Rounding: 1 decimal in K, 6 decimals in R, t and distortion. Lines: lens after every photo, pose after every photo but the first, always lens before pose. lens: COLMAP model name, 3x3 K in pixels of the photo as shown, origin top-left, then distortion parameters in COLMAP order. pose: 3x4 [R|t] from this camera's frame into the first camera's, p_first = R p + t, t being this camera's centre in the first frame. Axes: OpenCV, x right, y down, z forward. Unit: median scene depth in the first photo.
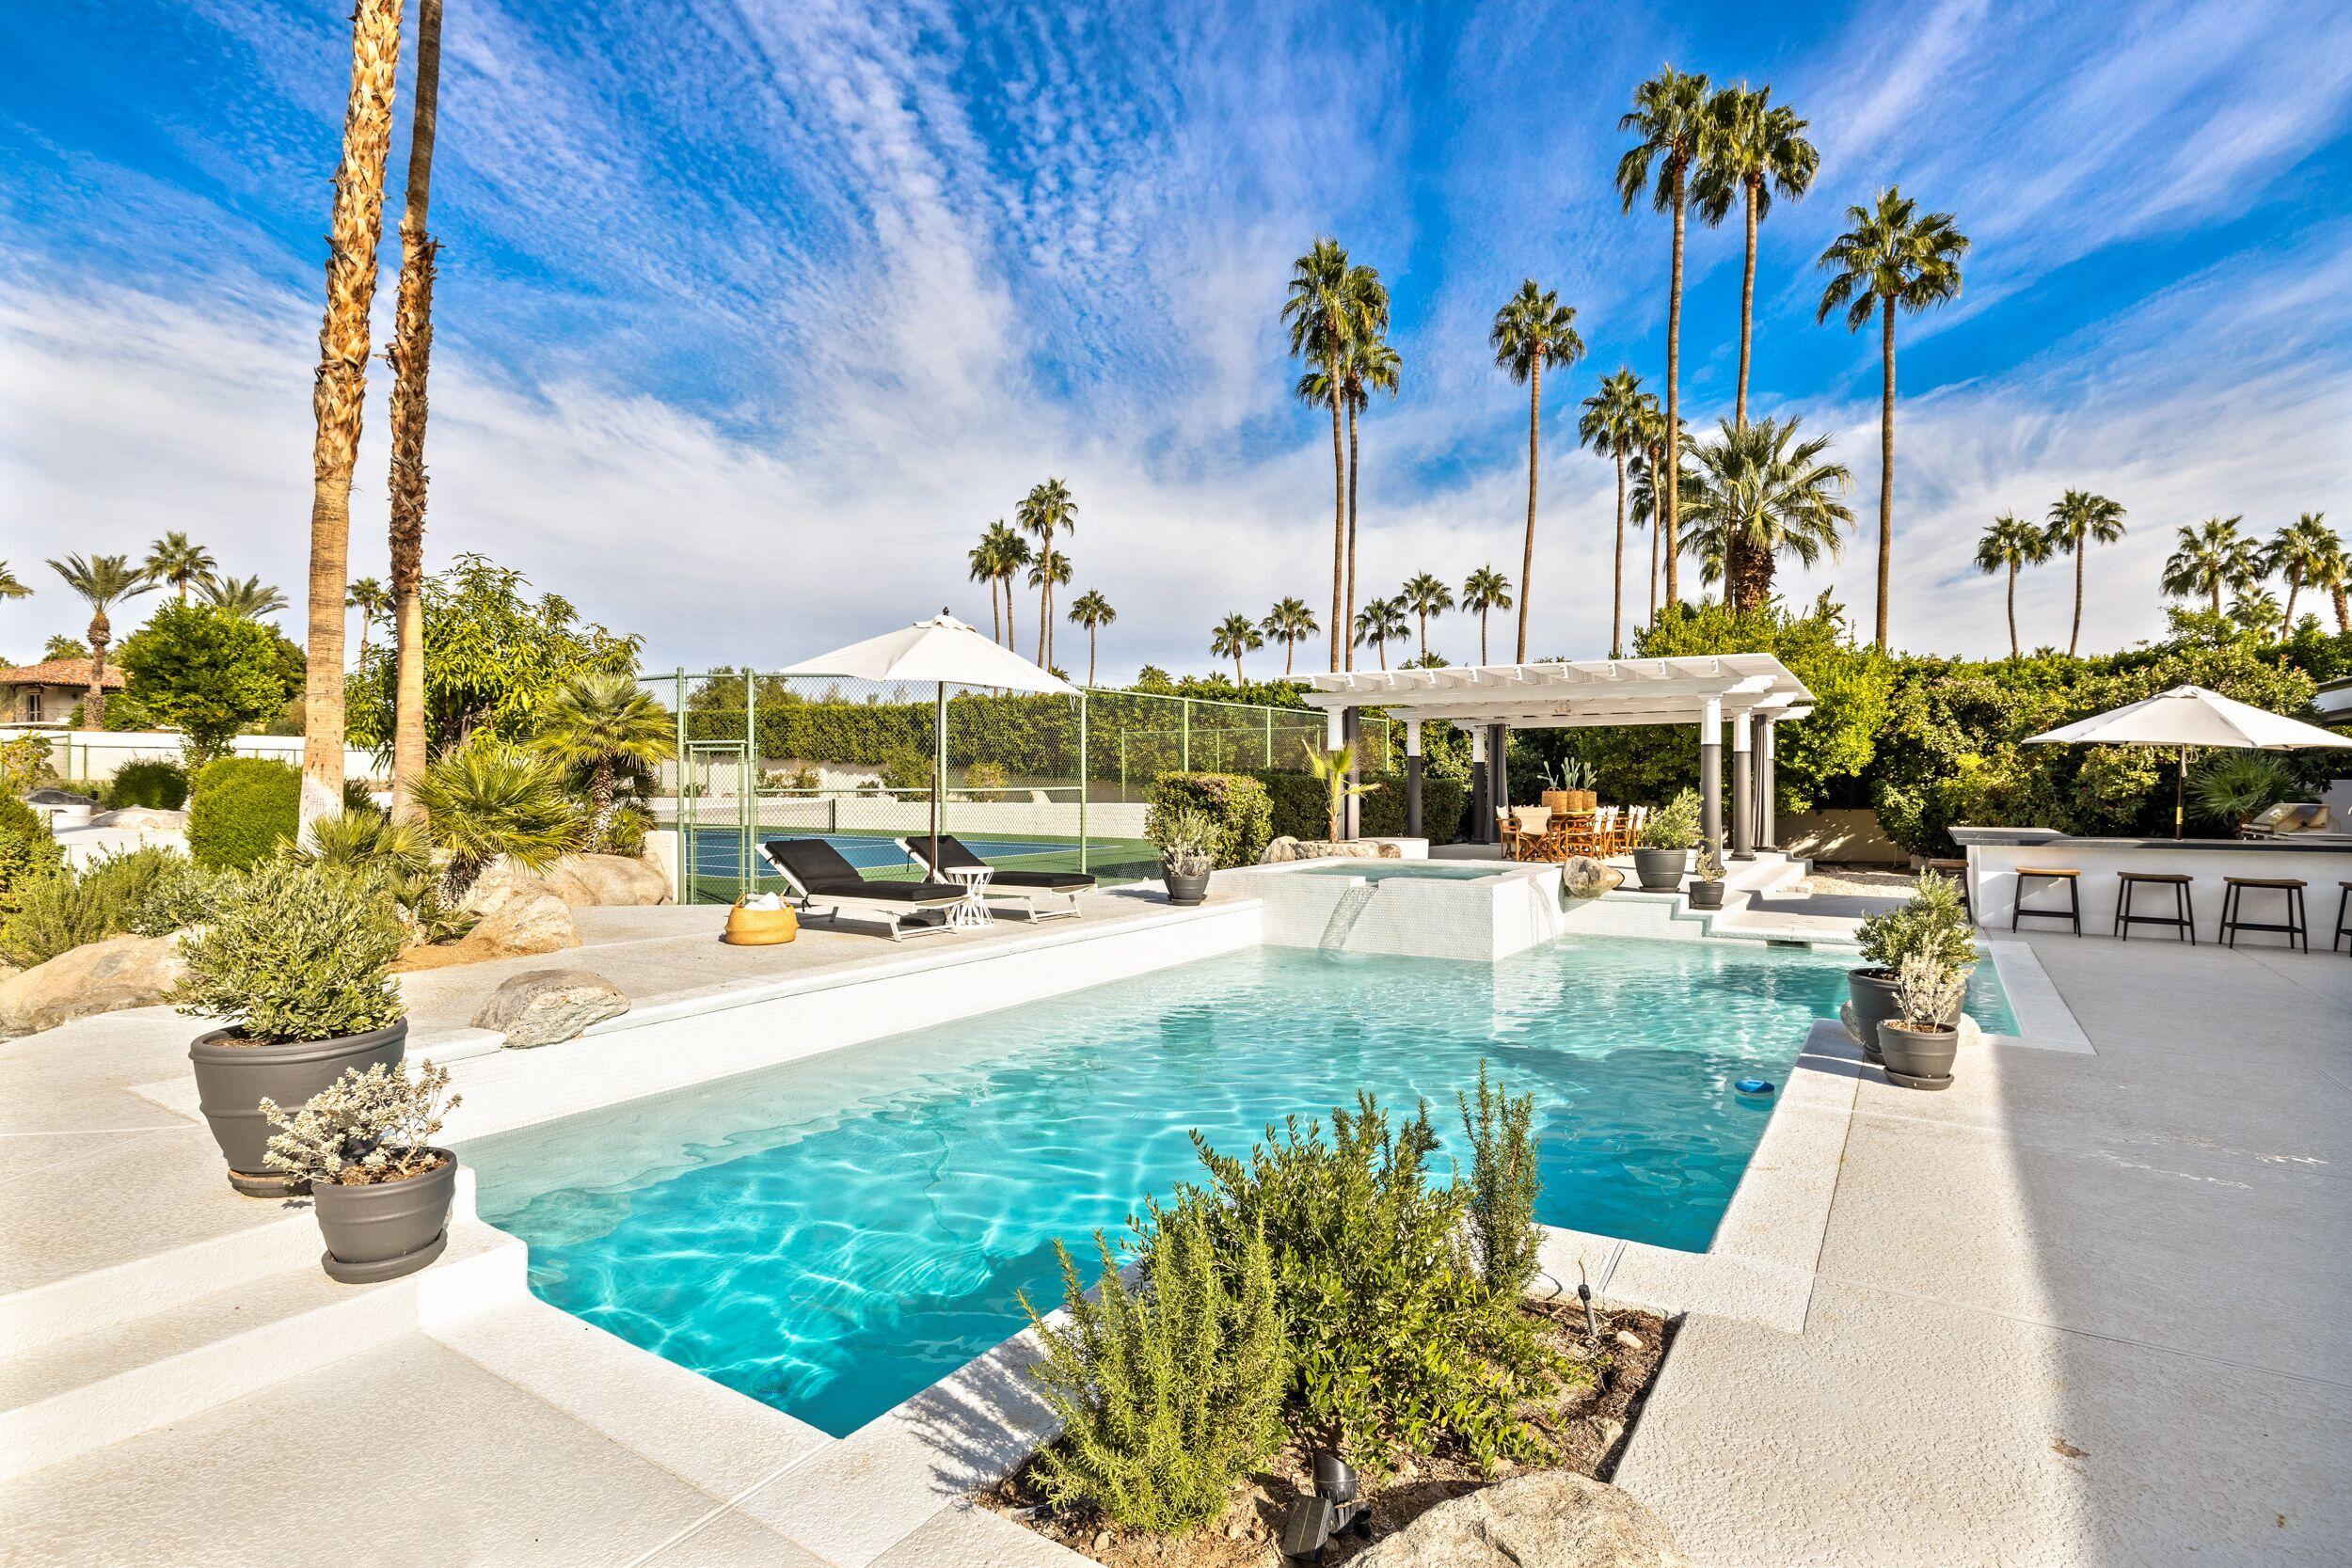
lens RADIAL K [[1063.9, 0, 1178.5], [0, 1063.9, 789.6], [0, 0, 1]] dist [-0.004009, 0.000381]
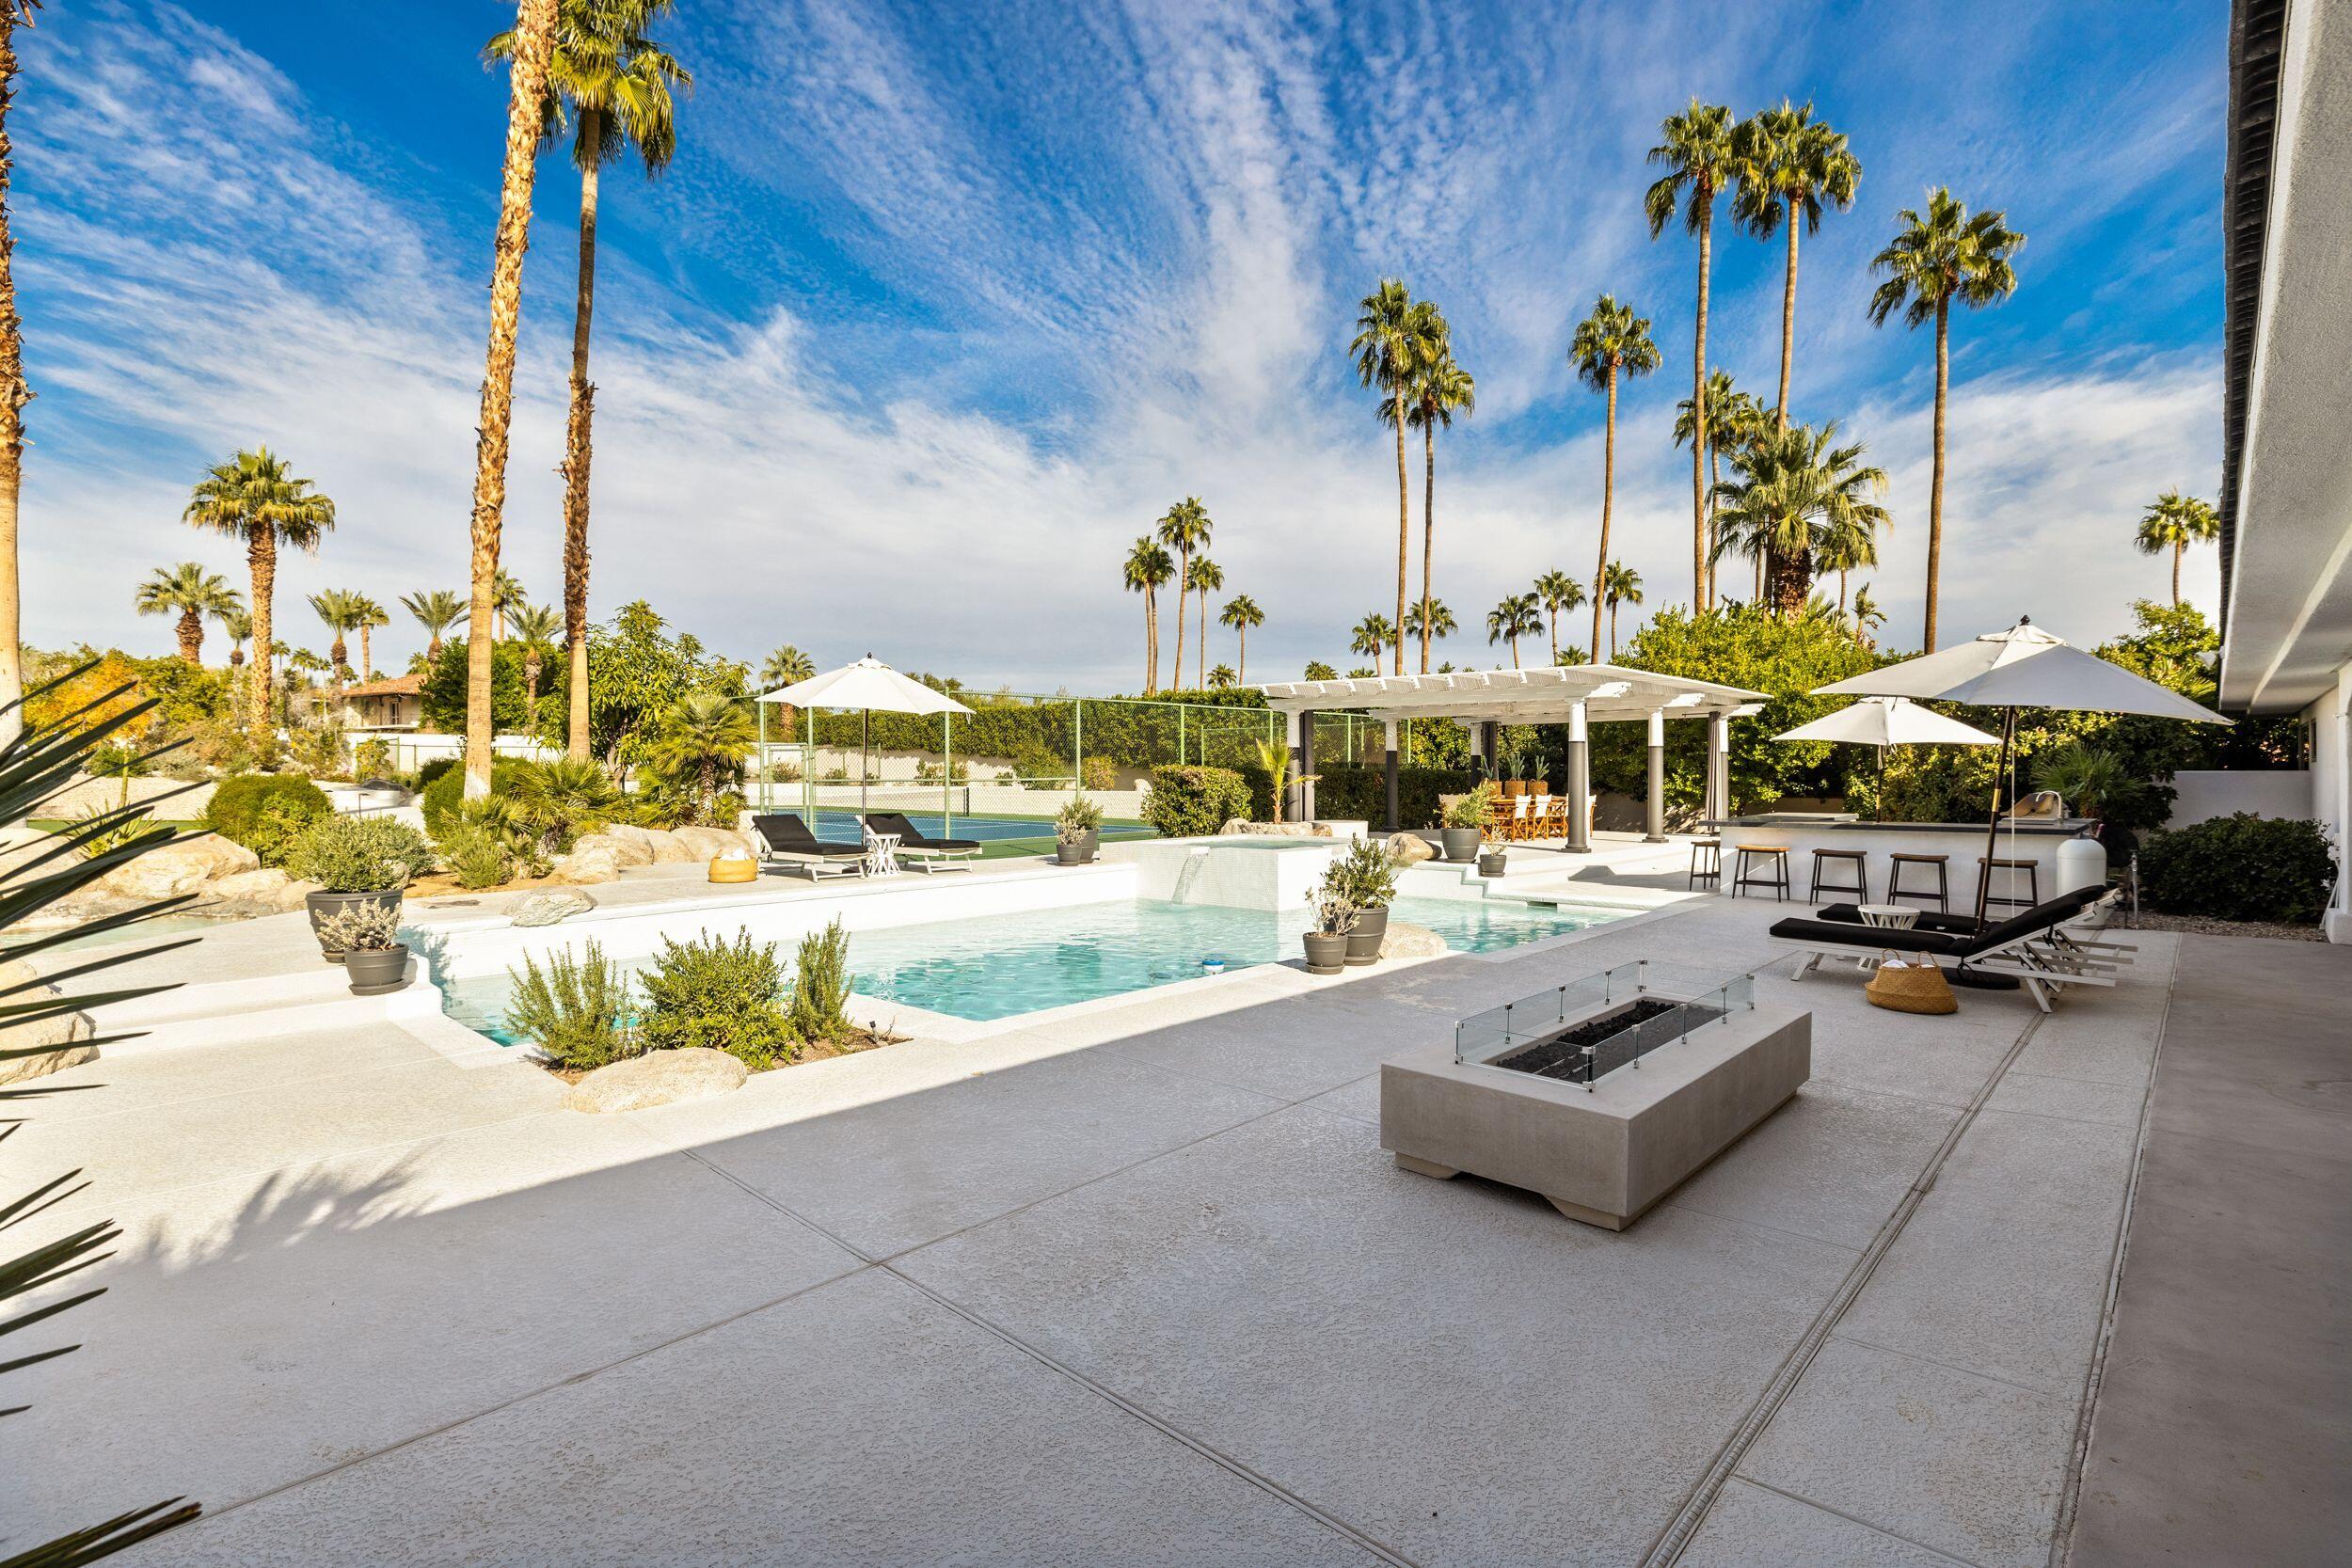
lens RADIAL K [[993.7, 0, 1176.0], [0, 993.7, 784.0], [0, 0, 1]] dist [-0.000194, 0.000102]
pose [[0.987463, 0.000895, -0.157849, 0.098747], [-0.000195, 0.999990, 0.004448, -0.000112], [0.157852, -0.004361, 0.987453, -0.063588]]
